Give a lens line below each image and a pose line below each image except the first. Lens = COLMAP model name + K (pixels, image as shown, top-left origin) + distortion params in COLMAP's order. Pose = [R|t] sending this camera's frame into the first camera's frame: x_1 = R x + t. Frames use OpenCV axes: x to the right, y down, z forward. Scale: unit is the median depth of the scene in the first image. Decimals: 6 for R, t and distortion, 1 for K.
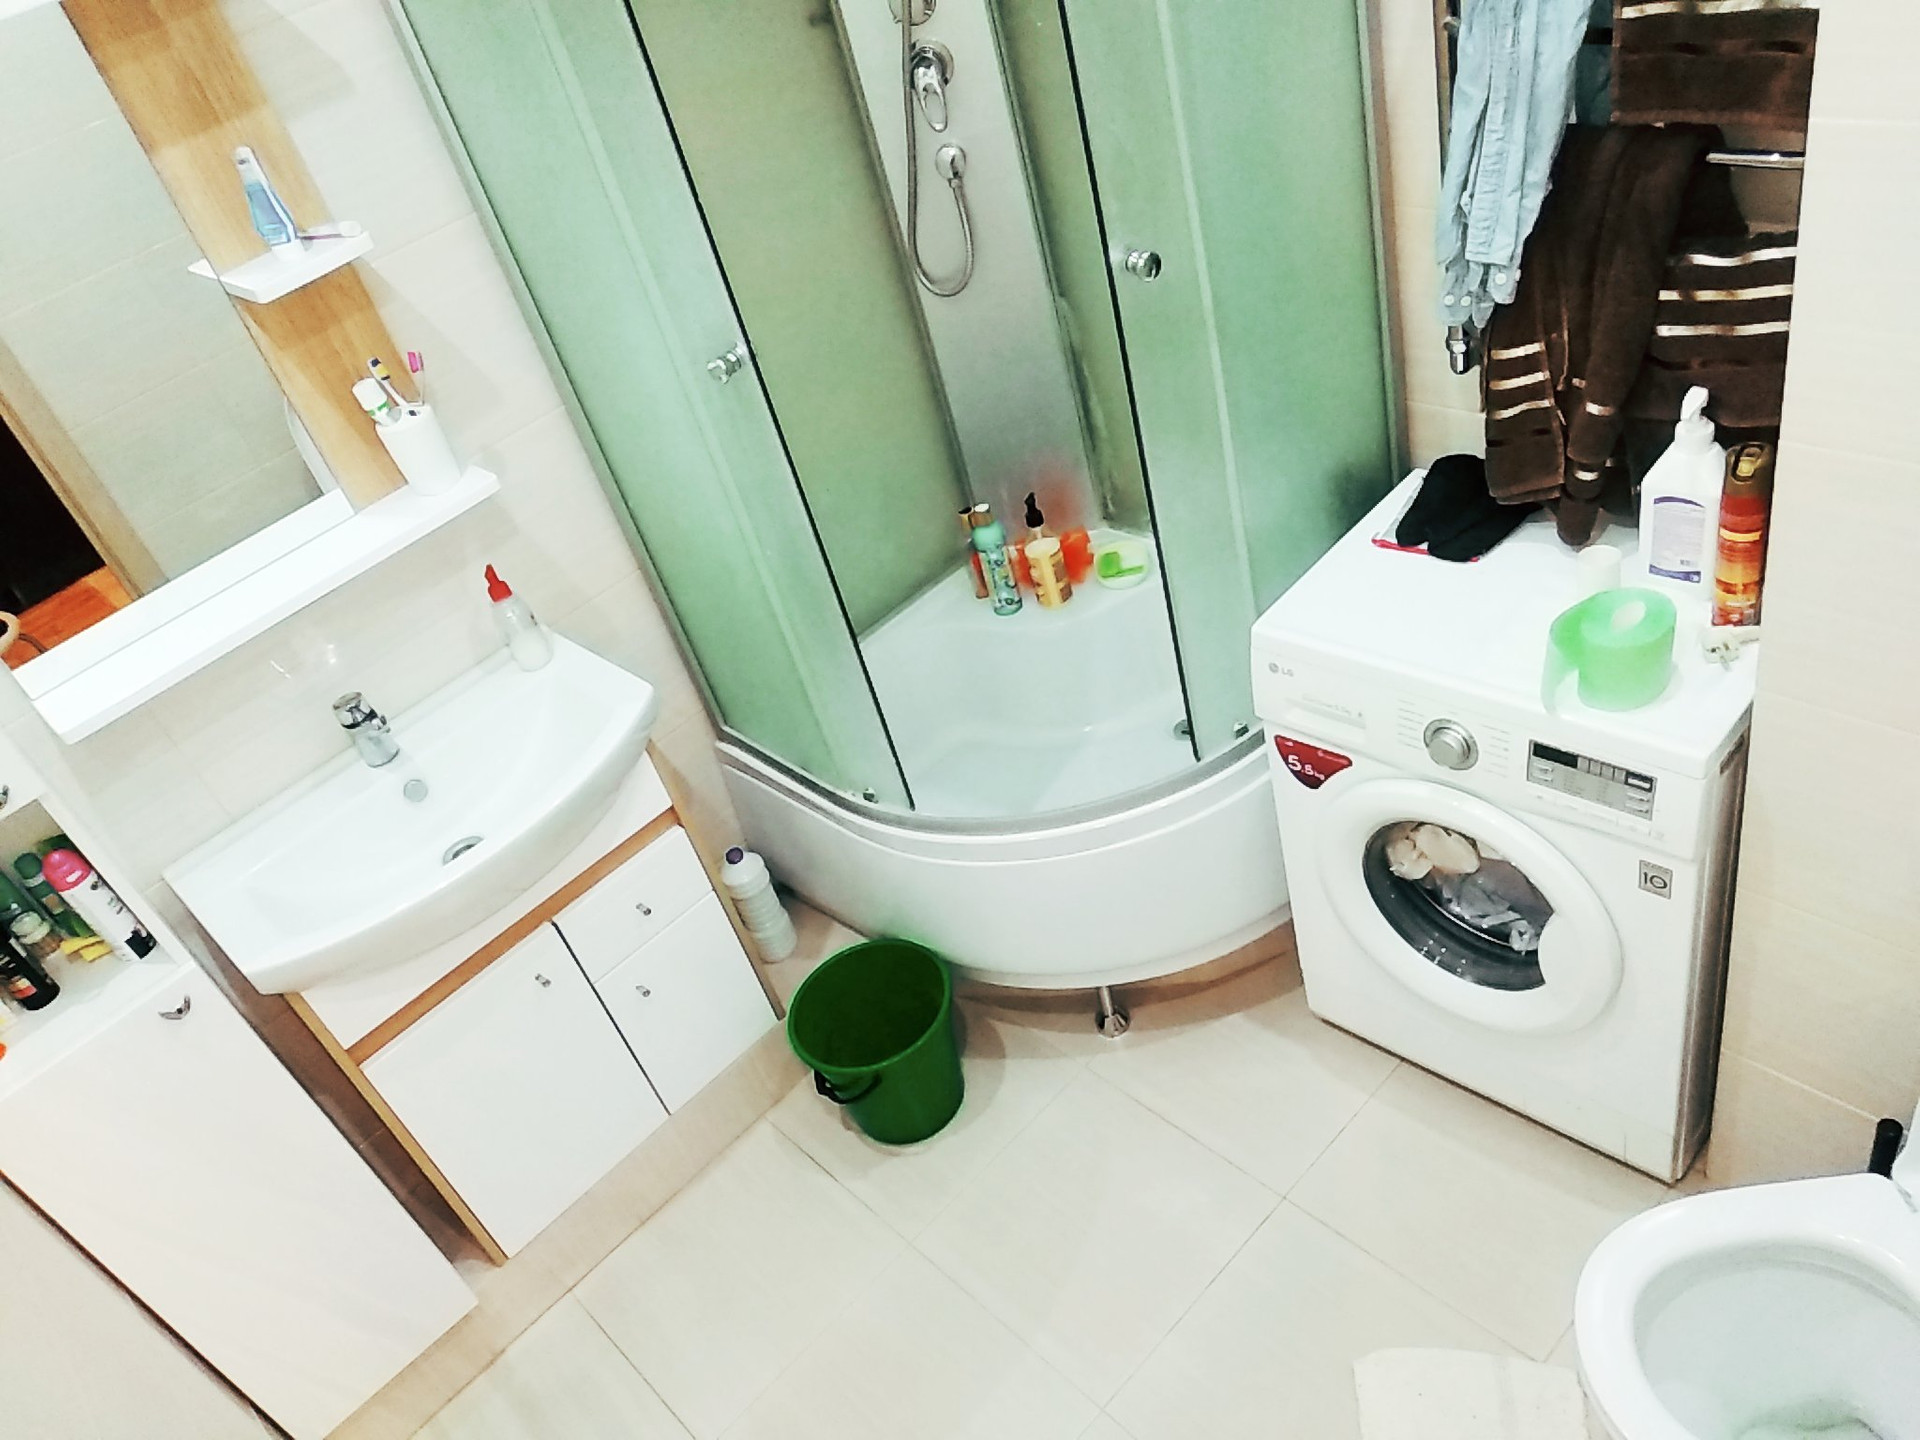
lens RADIAL K [[1451.9, 0, 960.7], [0, 1451.9, 718.5], [0, 0, 1]] dist [0.046328, -0.059773]
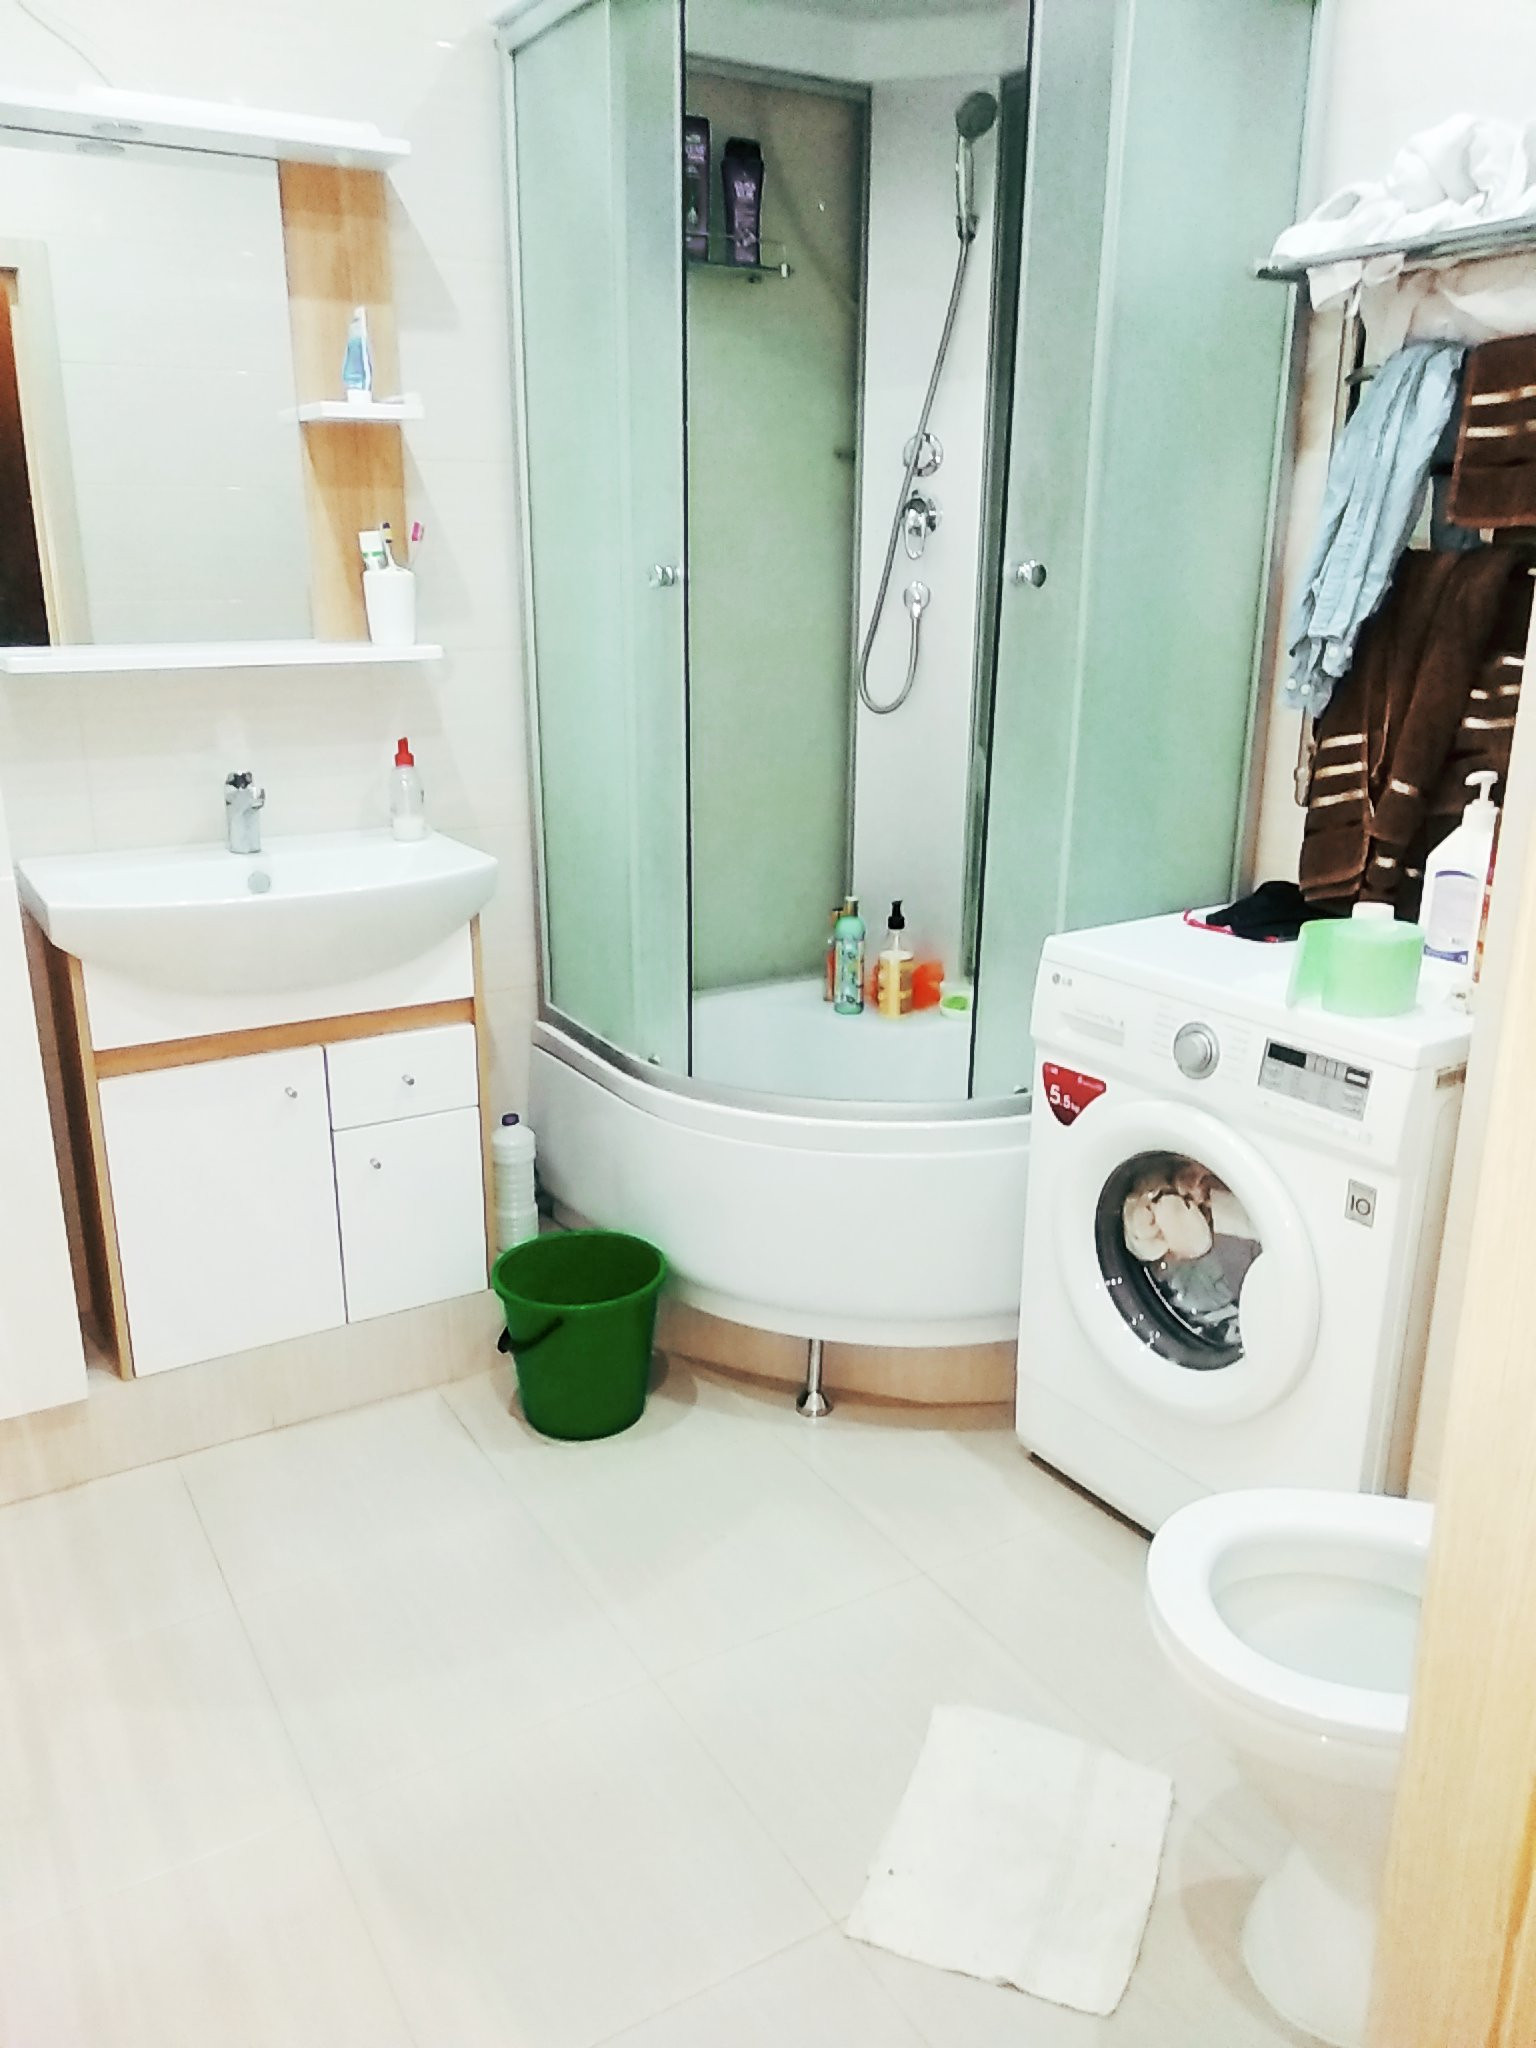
lens RADIAL K [[1548.7, 0, 760.0], [0, 1548.7, 1055.9], [0, 0, 1]] dist [0.046328, -0.059773]
pose [[0.943773, 0.299275, -0.140453, 0.183343], [-0.328894, 0.893008, -0.307190, 0.413485], [0.033492, 0.336111, 0.941227, -0.028095]]
